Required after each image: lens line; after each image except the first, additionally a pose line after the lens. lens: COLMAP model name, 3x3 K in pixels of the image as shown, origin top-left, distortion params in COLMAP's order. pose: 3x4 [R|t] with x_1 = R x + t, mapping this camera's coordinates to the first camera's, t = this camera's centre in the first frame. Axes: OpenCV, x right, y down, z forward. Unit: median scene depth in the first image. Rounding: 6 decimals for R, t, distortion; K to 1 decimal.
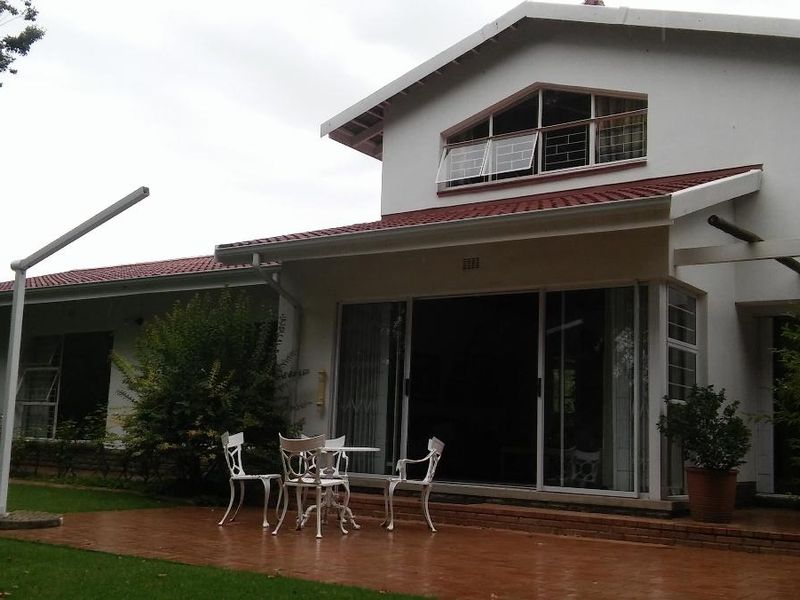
lens RADIAL K [[967.3, 0, 400.0], [0, 967.3, 300.0], [0, 0, 1]] dist [0.114655, -0.290067]
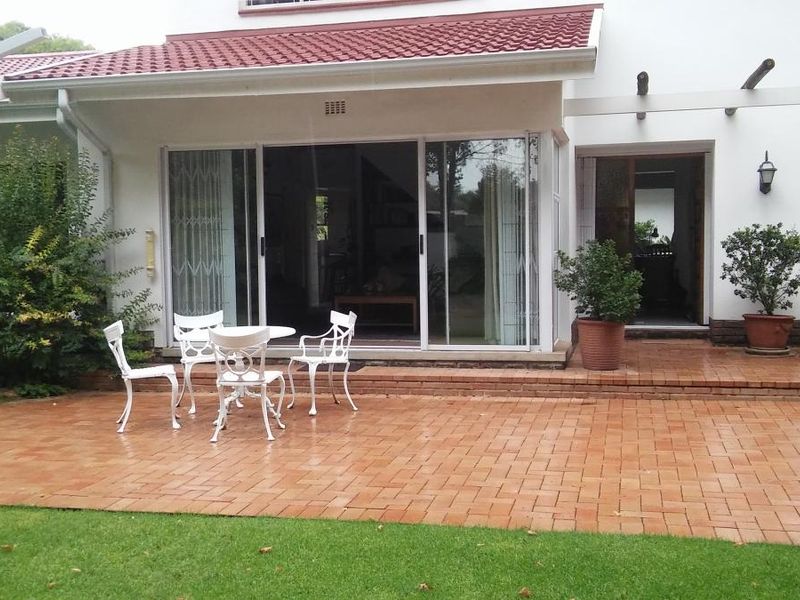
lens RADIAL K [[967.3, 0, 400.0], [0, 967.3, 300.0], [0, 0, 1]] dist [0.114655, -0.290067]
pose [[0.924017, -0.073739, 0.375174, -0.232111], [-0.004706, 0.978959, 0.204002, -0.049151], [-0.382323, -0.190267, 0.904227, 0.136978]]
